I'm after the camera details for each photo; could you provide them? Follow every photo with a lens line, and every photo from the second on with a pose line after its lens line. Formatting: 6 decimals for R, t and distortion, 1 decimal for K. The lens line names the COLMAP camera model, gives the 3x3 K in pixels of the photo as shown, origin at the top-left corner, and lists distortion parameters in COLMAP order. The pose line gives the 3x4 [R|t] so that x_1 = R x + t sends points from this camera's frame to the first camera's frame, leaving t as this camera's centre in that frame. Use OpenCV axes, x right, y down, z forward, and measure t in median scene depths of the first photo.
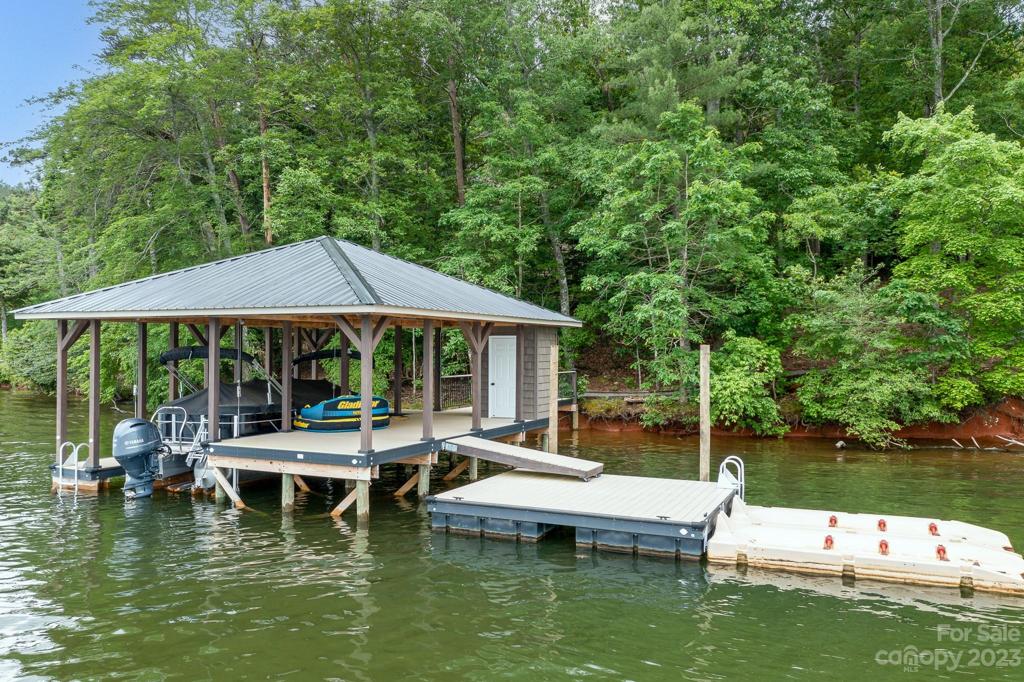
lens RADIAL K [[807.5, 0, 512.0], [0, 807.5, 341.0], [0, 0, 1]] dist [-0.007183, -0.000443]
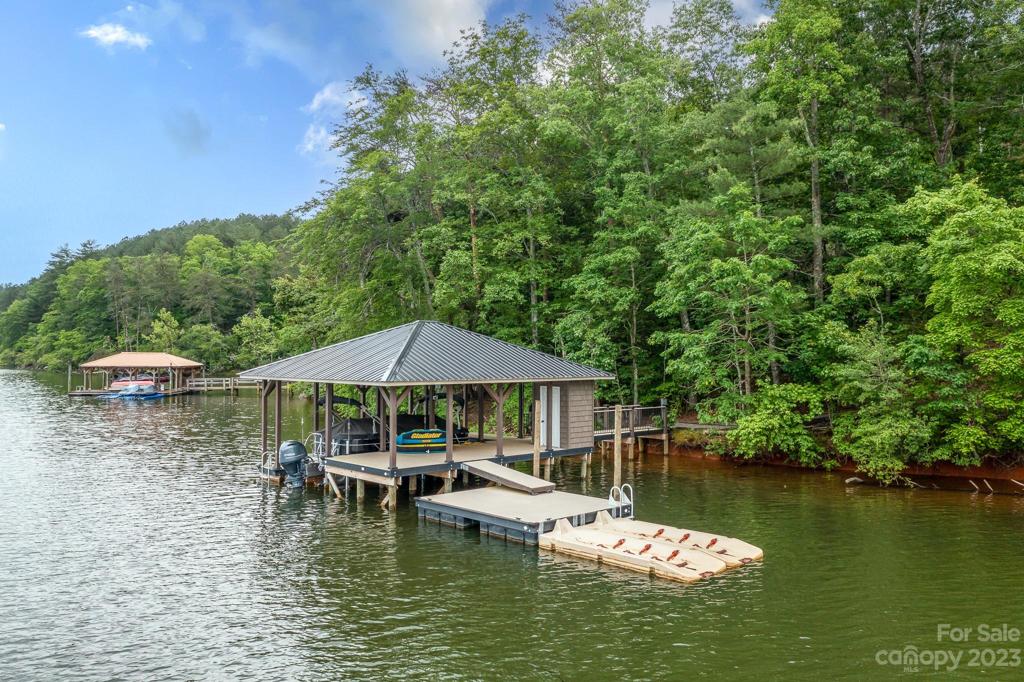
lens RADIAL K [[807.5, 0, 512.0], [0, 807.5, 341.0], [0, 0, 1]] dist [-0.007183, -0.000443]
pose [[0.930315, -0.006504, -0.366705, 0.541635], [0.003377, 0.999952, -0.009167, -0.088483], [0.366747, 0.007290, 0.930292, -0.370273]]
